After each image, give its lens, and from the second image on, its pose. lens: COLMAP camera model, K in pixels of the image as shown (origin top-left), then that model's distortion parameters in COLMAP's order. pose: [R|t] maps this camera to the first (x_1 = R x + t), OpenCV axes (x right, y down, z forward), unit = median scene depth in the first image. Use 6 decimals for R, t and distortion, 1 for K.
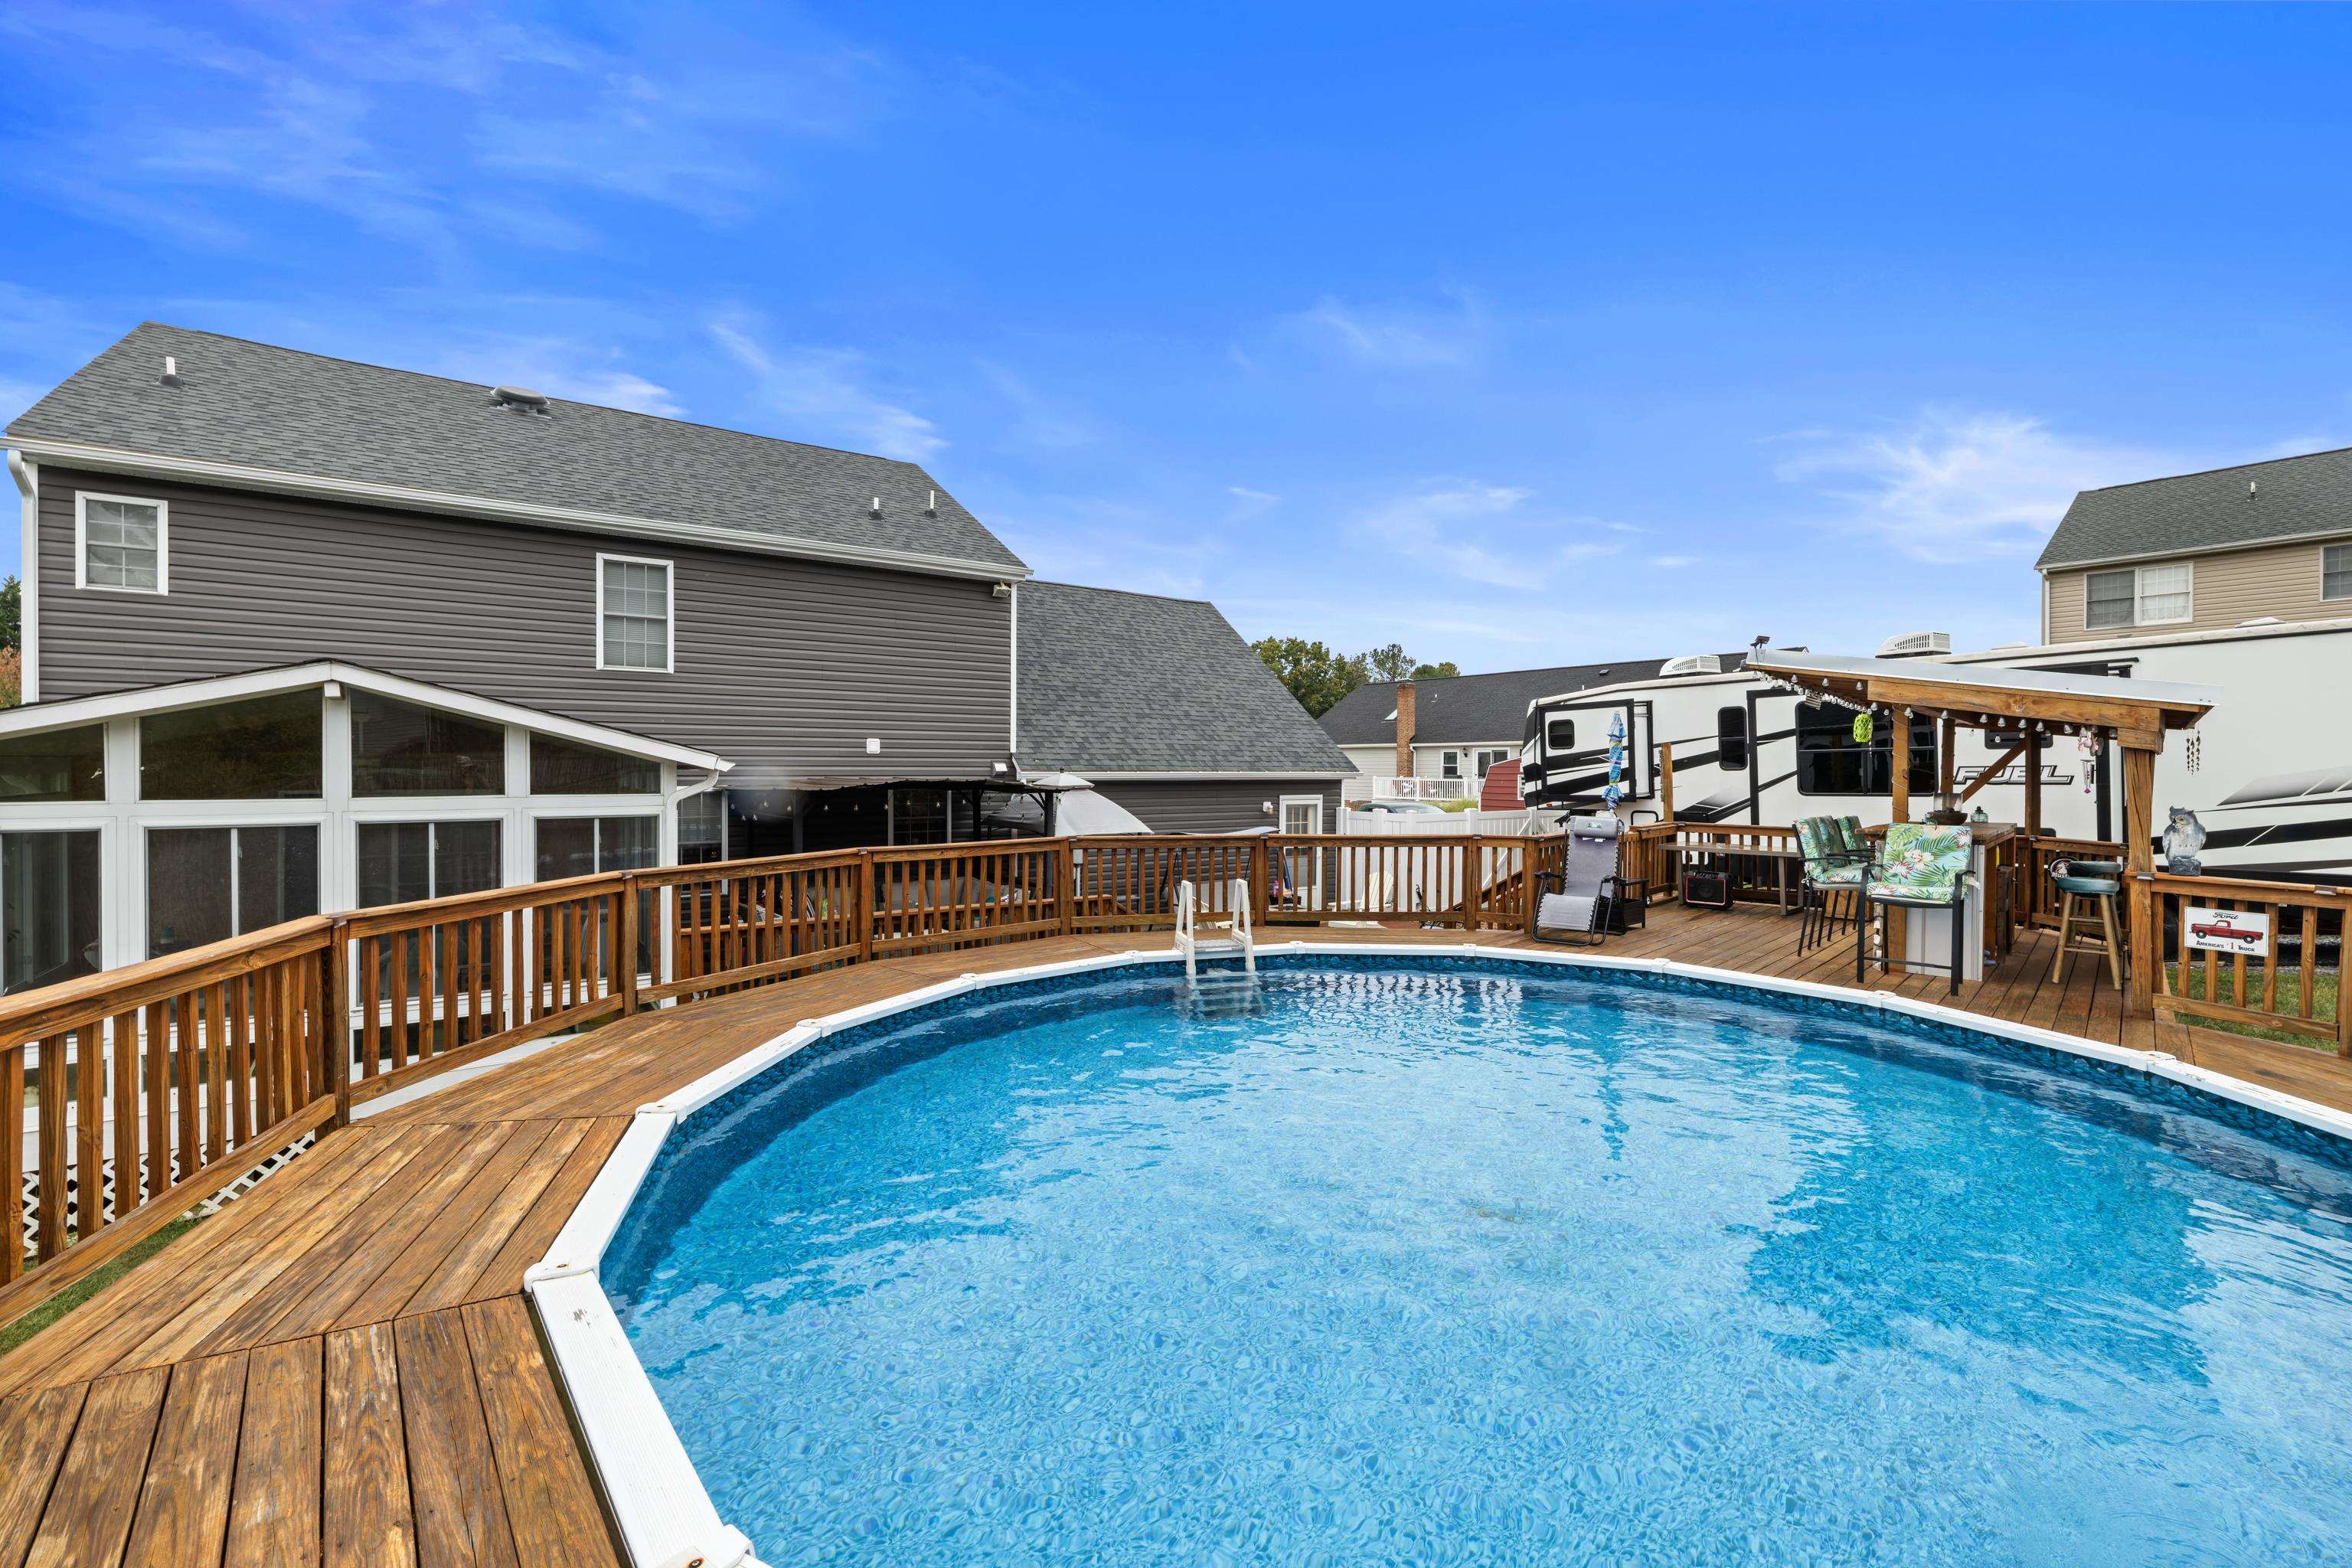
lens RADIAL K [[983.4, 0, 1176.0], [0, 983.4, 784.0], [0, 0, 1]] dist [-0.001178, 0.000465]
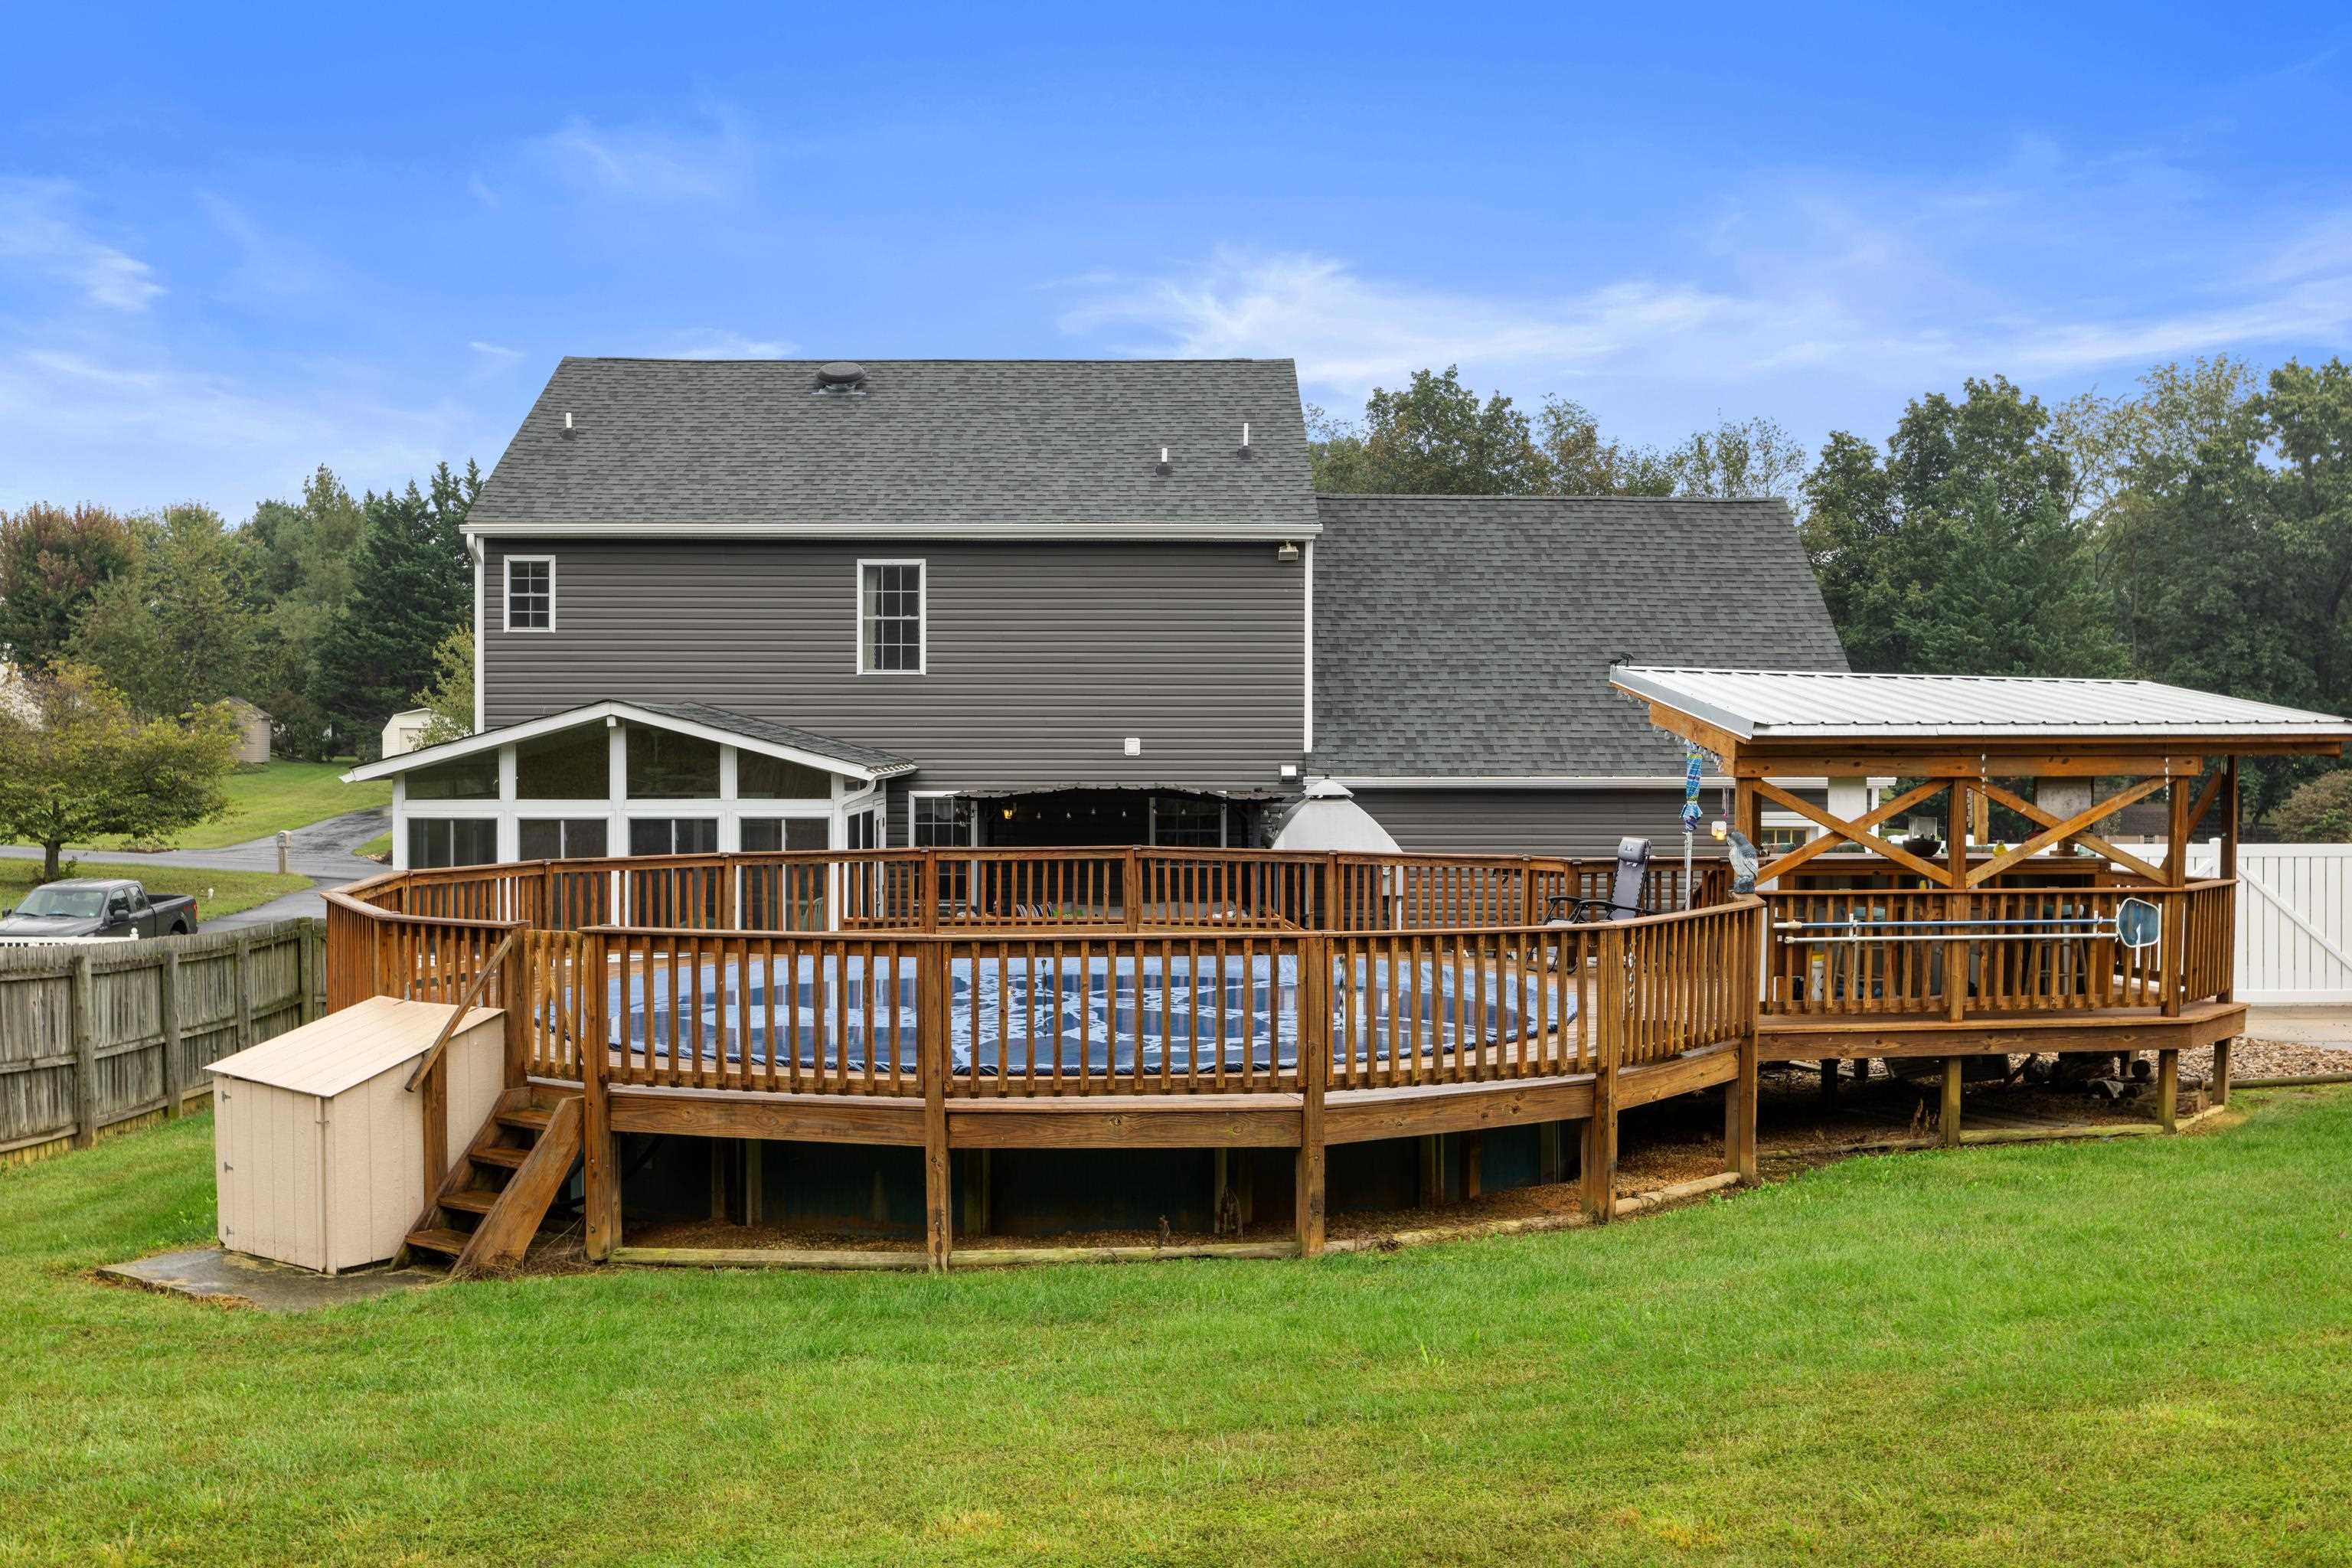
lens RADIAL K [[2277.3, 0, 1176.0], [0, 2277.3, 784.0], [0, 0, 1]] dist [0.002338, 0.012362]
pose [[0.826740, 0.009988, -0.562496, 0.975233], [-0.008079, 0.999950, 0.005881, -0.020000], [0.562527, -0.000318, 0.826779, -0.733384]]
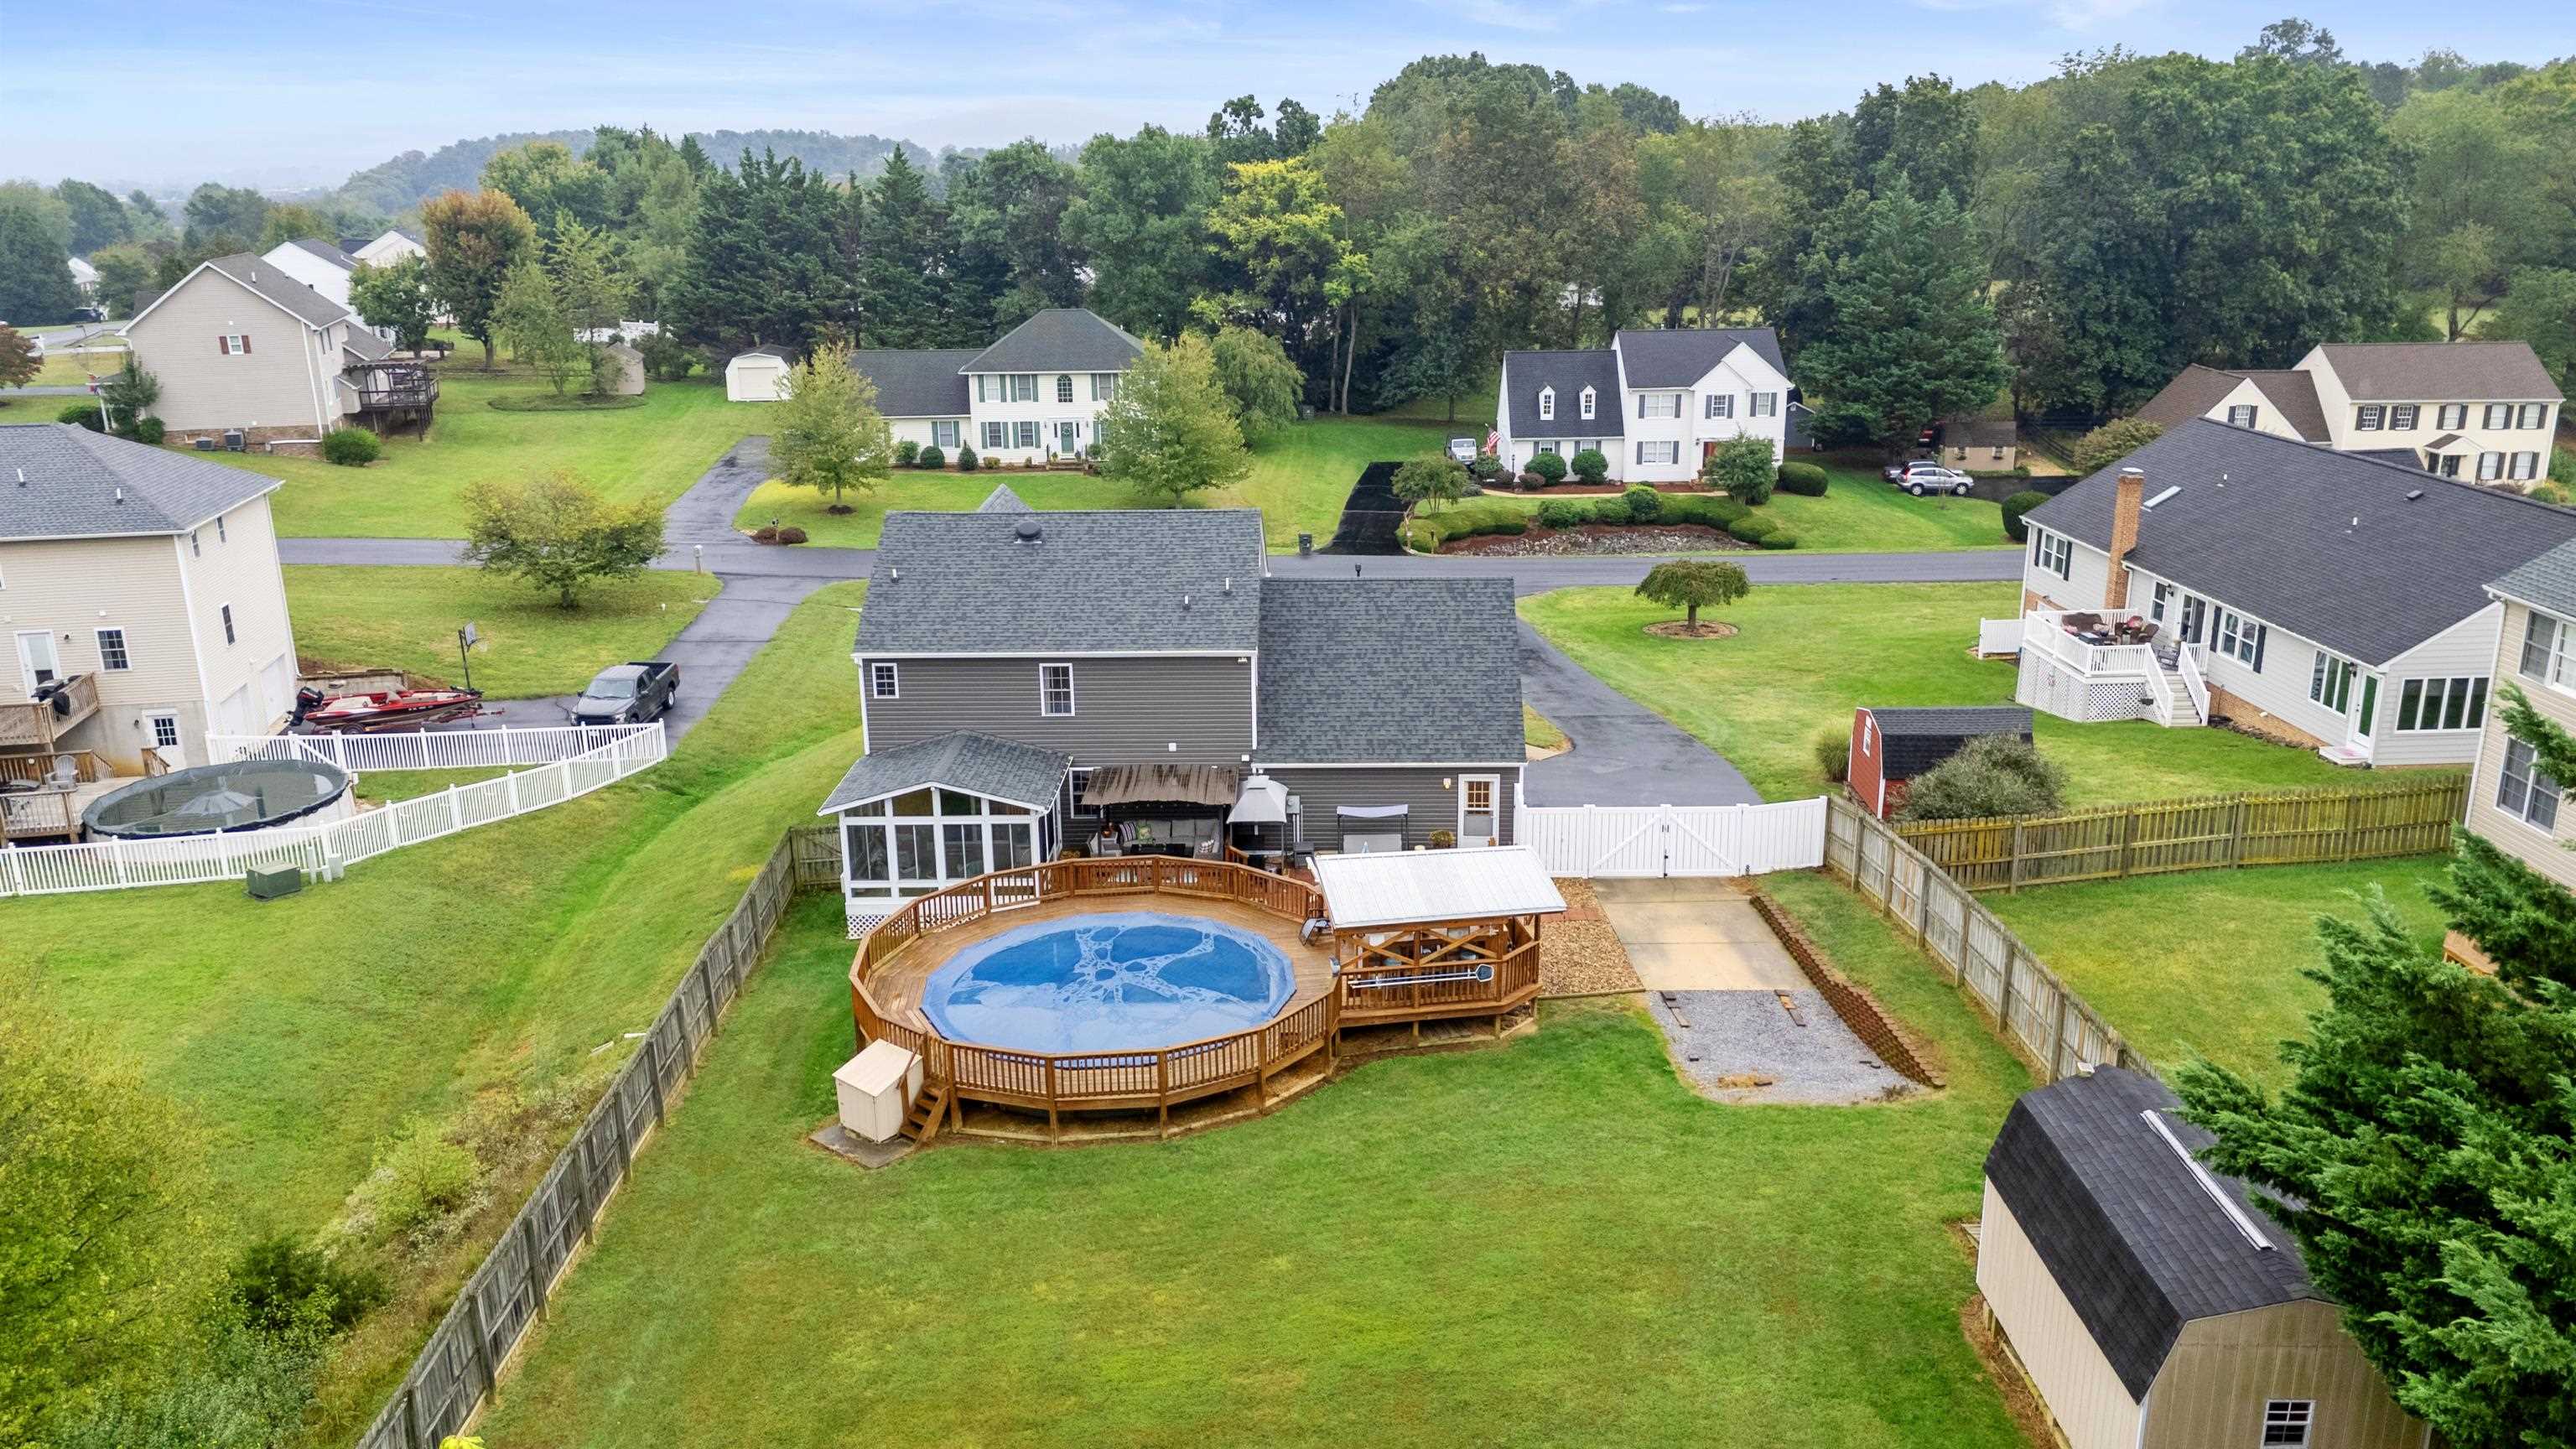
lens RADIAL K [[1895.9, 0, 1288.0], [0, 1895.9, 724.5], [0, 0, 1]] dist [0.145339, -0.248882]
pose [[0.805128, 0.156506, -0.572079, 2.175998], [0.007032, 0.961969, 0.273067, -1.202345], [0.593059, -0.223877, 0.773408, -1.859325]]
